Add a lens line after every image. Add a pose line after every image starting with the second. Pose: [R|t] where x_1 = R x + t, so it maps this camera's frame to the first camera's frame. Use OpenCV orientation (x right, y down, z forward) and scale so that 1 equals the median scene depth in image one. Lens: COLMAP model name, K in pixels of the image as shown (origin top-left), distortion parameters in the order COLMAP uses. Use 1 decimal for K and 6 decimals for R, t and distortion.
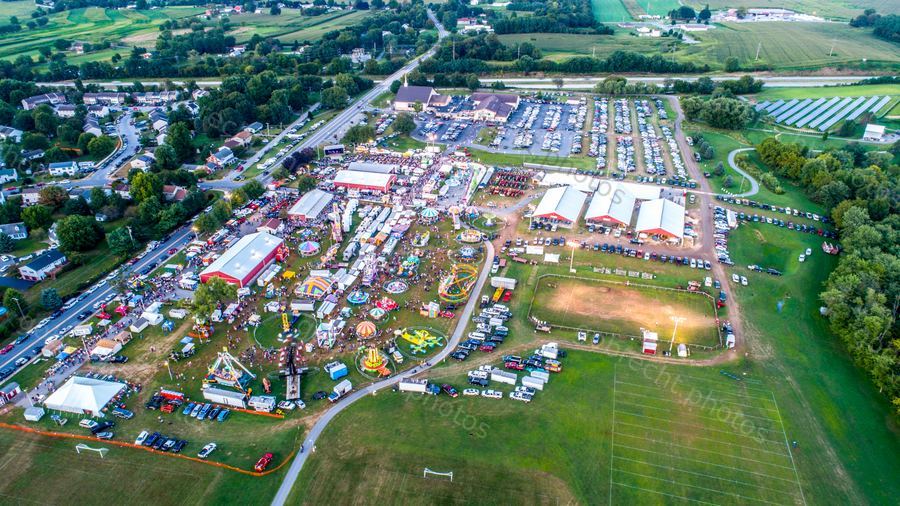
lens RADIAL K [[596.7, 0, 451.9], [0, 596.7, 276.4], [0, 0, 1]] dist [-0.008991, 0.005764]
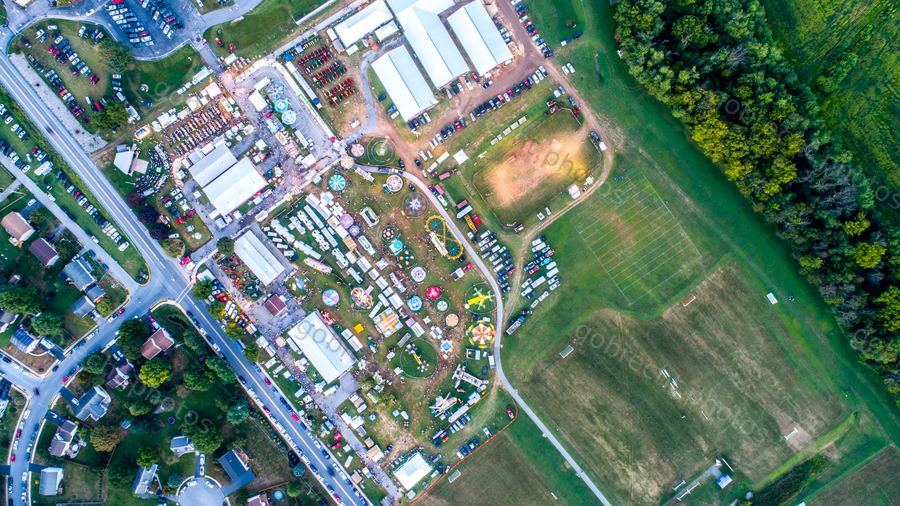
lens RADIAL K [[596.7, 0, 451.9], [0, 596.7, 276.4], [0, 0, 1]] dist [-0.008991, 0.005764]
pose [[0.629517, -0.776413, -0.029847, -0.004901], [0.394833, 0.286575, 0.872915, -0.963230], [-0.669189, -0.561300, 0.486958, 0.216731]]
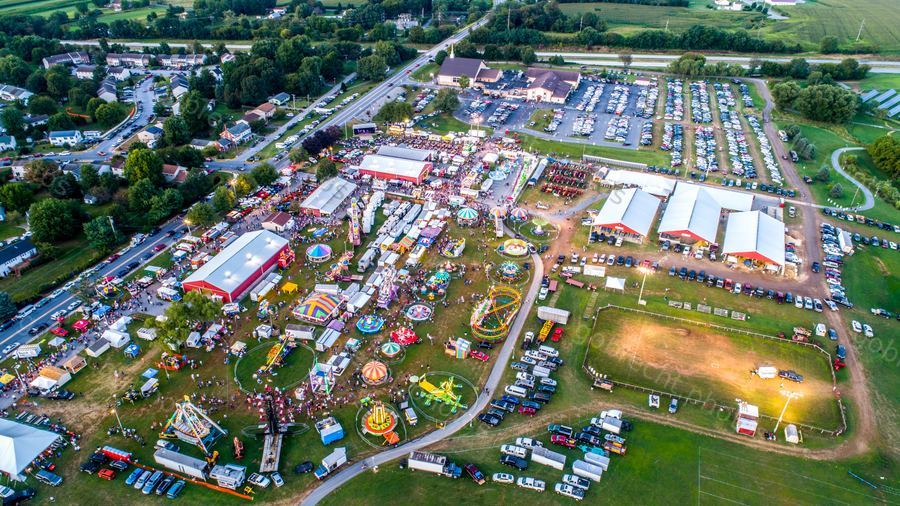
lens RADIAL K [[596.7, 0, 451.9], [0, 596.7, 276.4], [0, 0, 1]] dist [-0.008991, 0.005764]
pose [[0.996008, 0.058628, -0.067316, 0.002261], [-0.055636, 0.997414, 0.045498, -0.056955], [0.069809, -0.041571, 0.996694, 0.167893]]
